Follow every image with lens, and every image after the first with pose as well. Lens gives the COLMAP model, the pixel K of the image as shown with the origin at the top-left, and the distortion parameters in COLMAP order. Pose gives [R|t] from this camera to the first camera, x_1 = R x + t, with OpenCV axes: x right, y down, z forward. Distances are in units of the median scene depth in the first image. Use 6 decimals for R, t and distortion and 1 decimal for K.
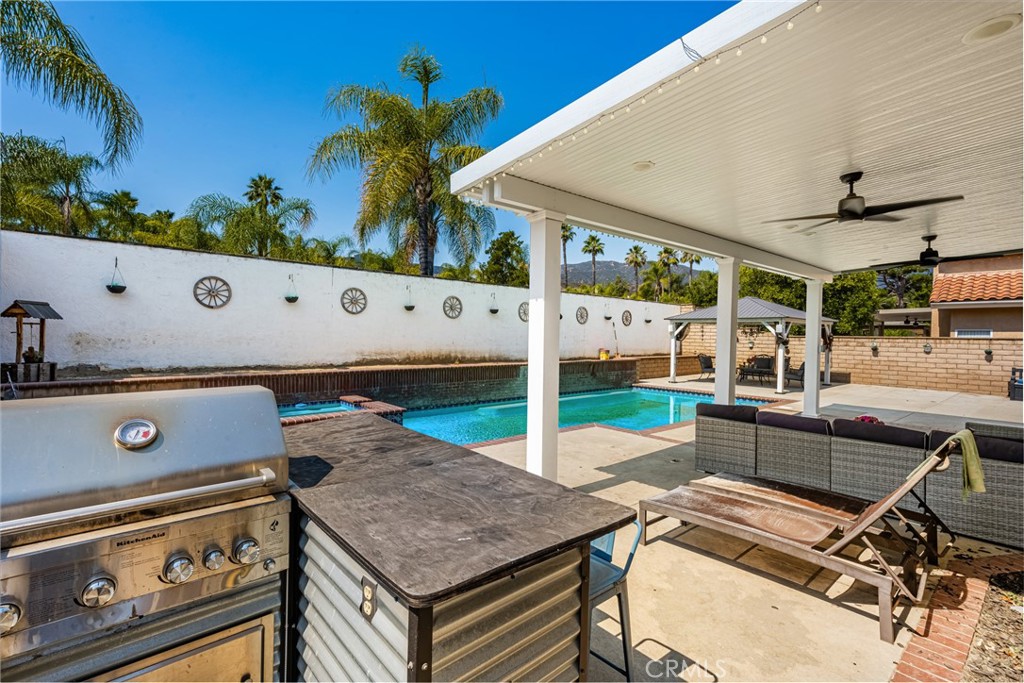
lens RADIAL K [[471.3, 0, 512.0], [0, 471.3, 341.5], [0, 0, 1]] dist [0.001328, 0.000152]
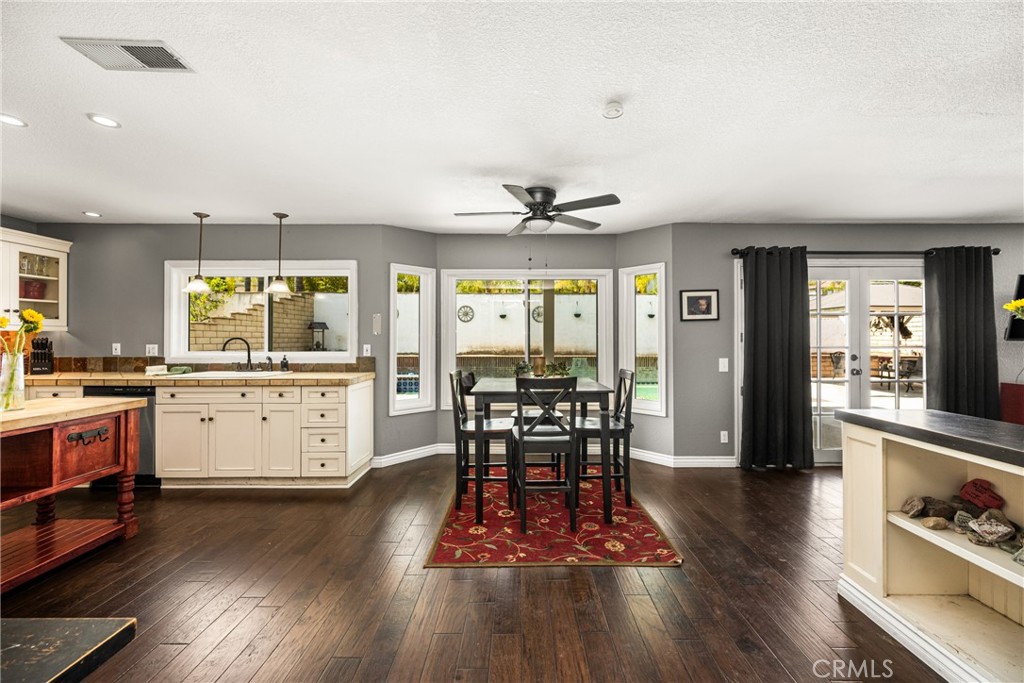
lens RADIAL K [[409.7, 0, 512.0], [0, 409.7, 341.5], [0, 0, 1]] dist [-0.001113, -0.000086]
pose [[0.747761, -0.007004, -0.663931, 0.637834], [-0.000234, 0.999942, -0.010812, 0.020311], [0.663968, 0.008240, 0.747716, 0.064554]]
